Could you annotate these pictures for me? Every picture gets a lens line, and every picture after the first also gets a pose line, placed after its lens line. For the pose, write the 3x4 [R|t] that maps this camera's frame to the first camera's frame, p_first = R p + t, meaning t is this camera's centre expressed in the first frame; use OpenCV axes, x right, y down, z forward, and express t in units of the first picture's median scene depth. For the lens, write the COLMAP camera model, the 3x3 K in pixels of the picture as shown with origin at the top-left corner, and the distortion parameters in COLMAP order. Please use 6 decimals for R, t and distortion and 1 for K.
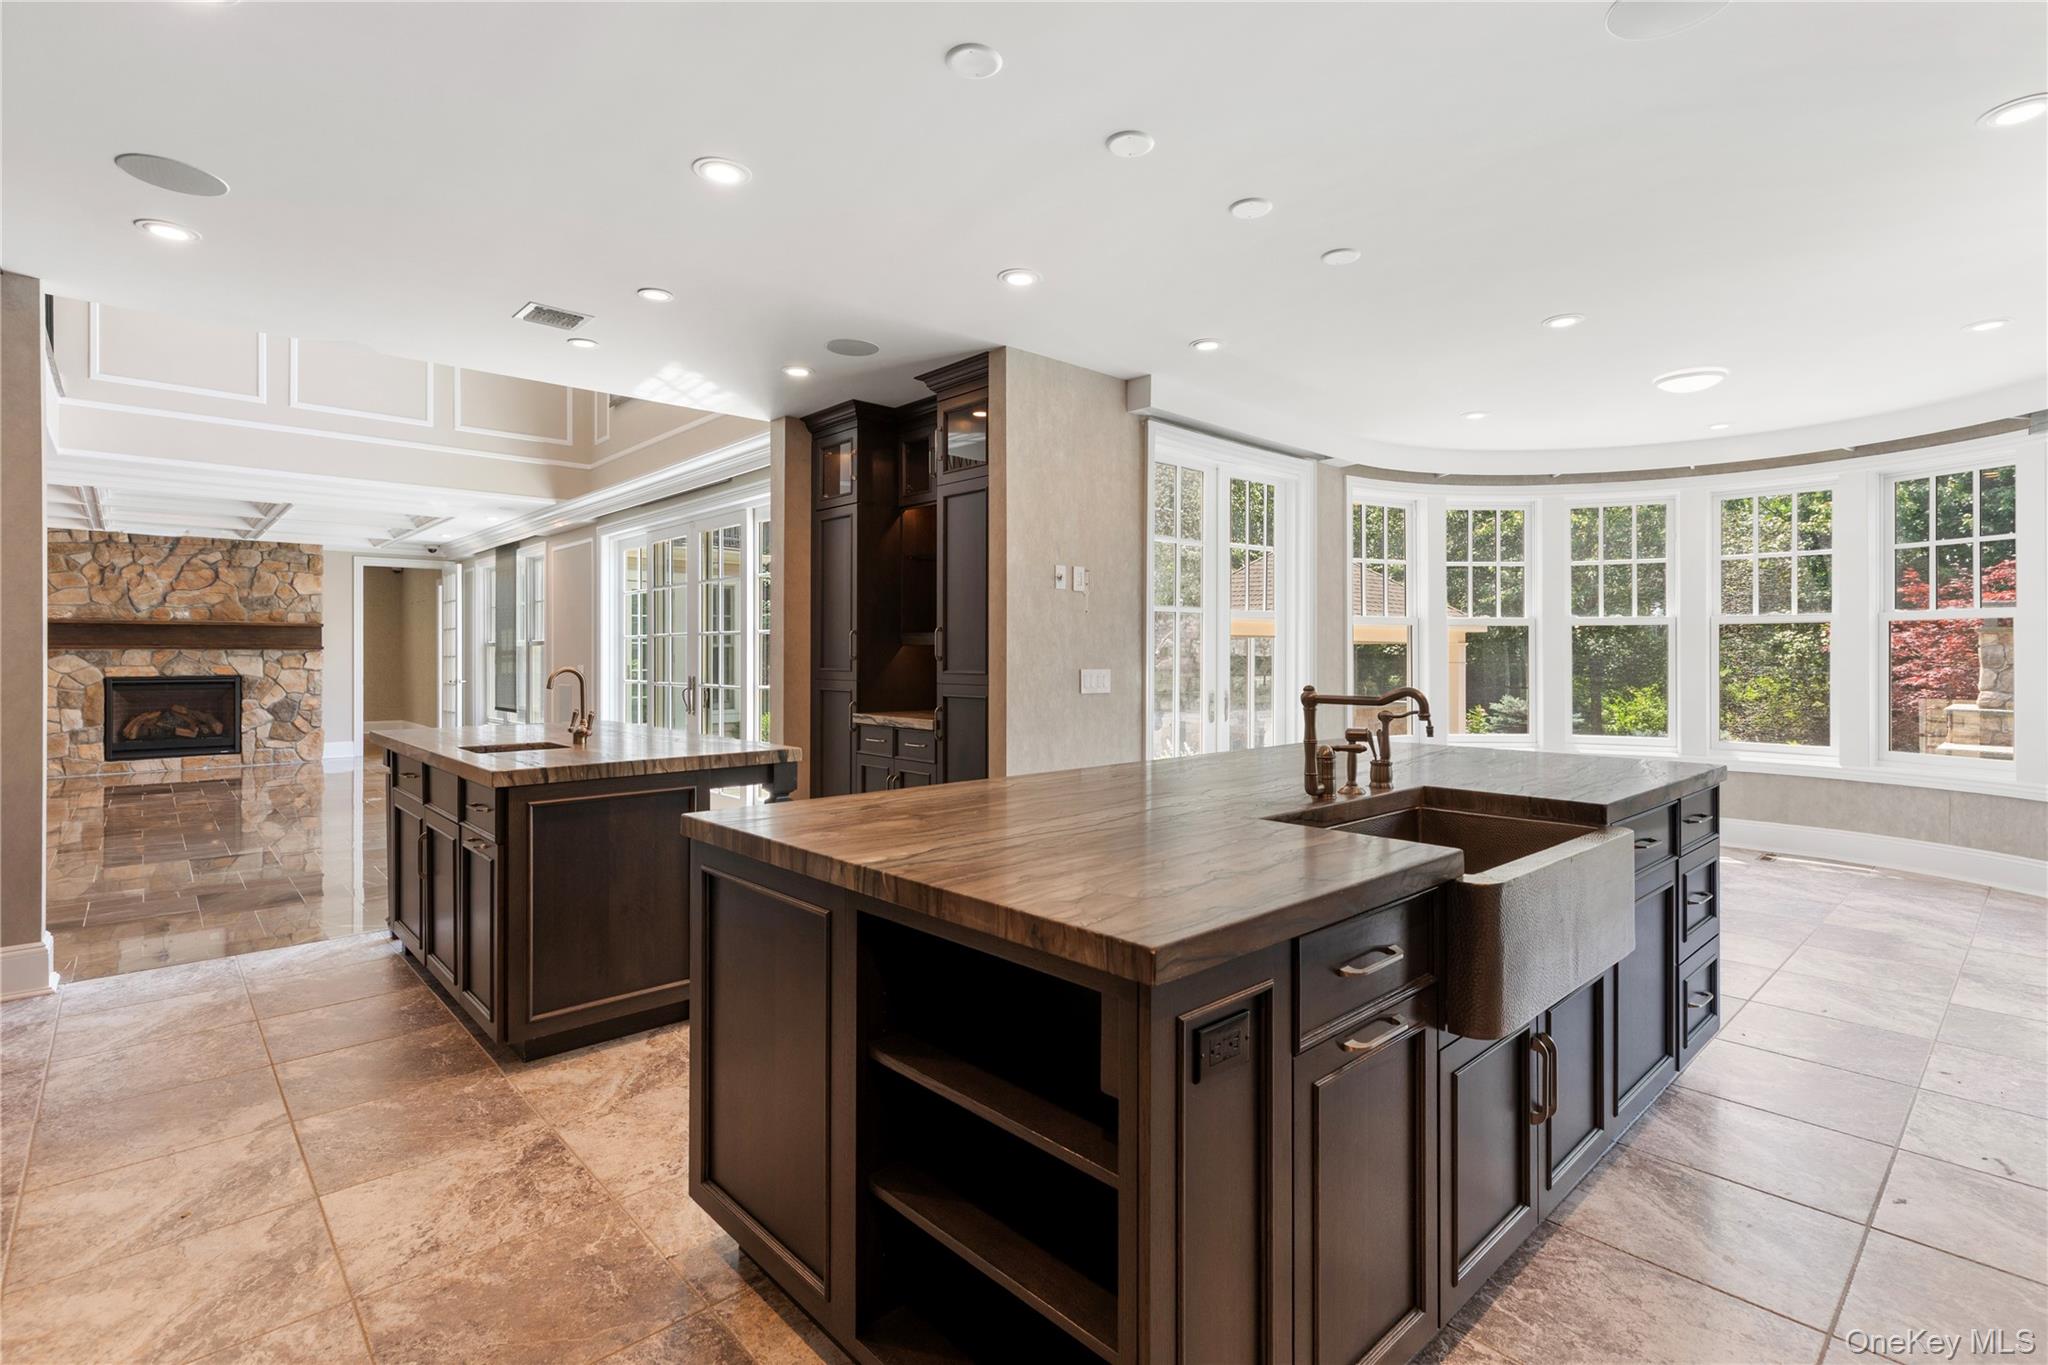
lens RADIAL K [[965.4, 0, 1033.0], [0, 965.4, 653.8], [0, 0, 1]] dist [0.000902, 0.000206]
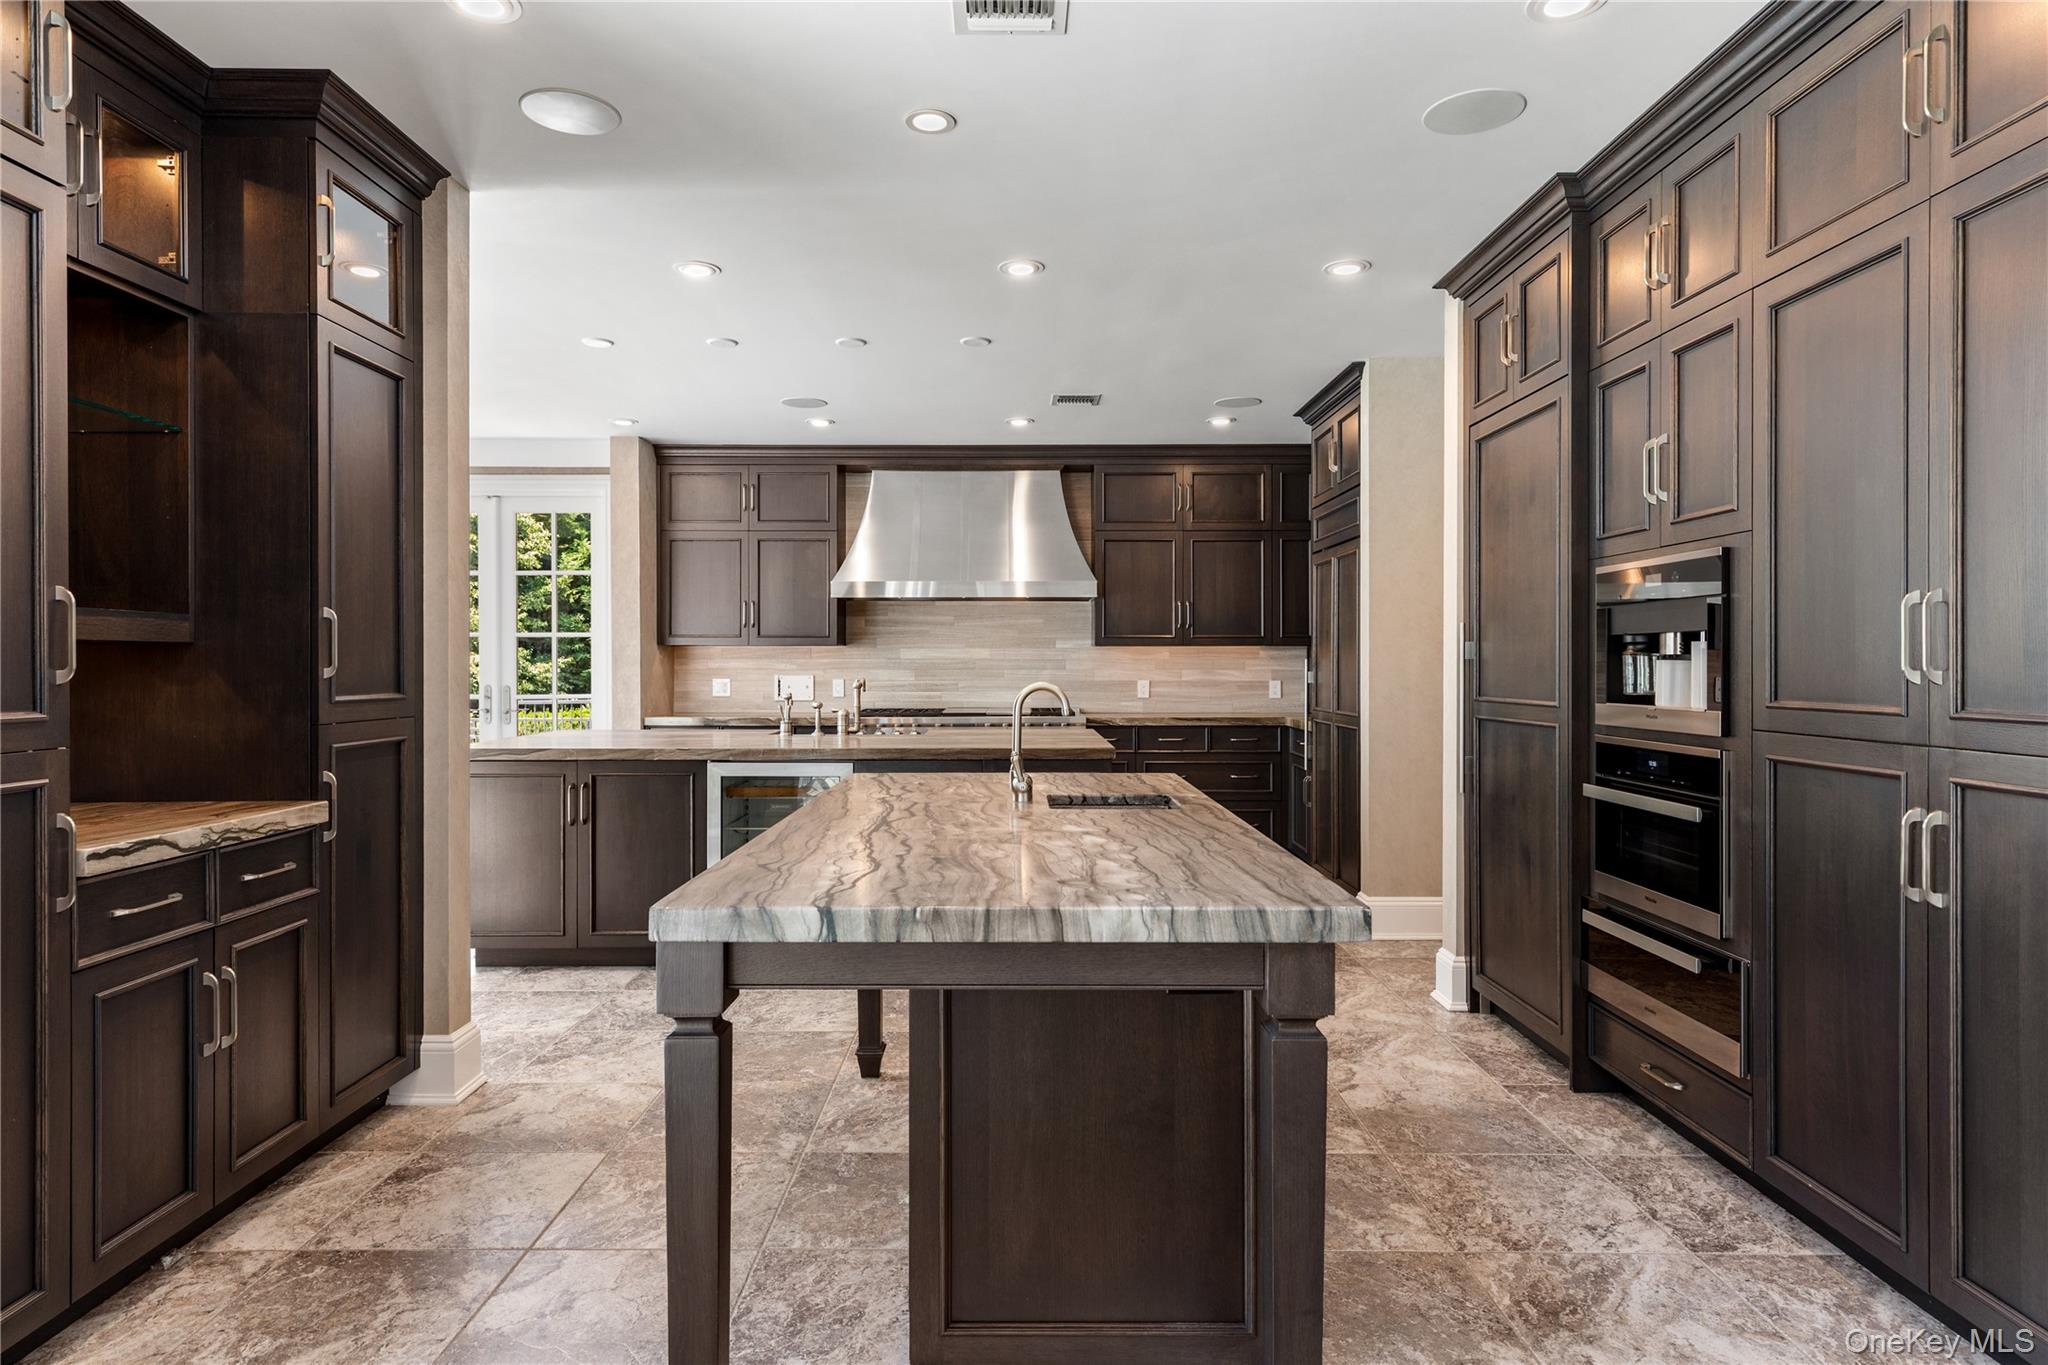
lens RADIAL K [[1177.0, 0, 1023.6], [0, 1177.0, 672.7], [0, 0, 1]] dist [-0.001347, -0.000381]
pose [[-0.737918, -0.005270, 0.674869, -1.221389], [-0.000649, 0.999975, 0.007099, -0.000255], [-0.674890, 0.004801, -0.737903, 1.927958]]
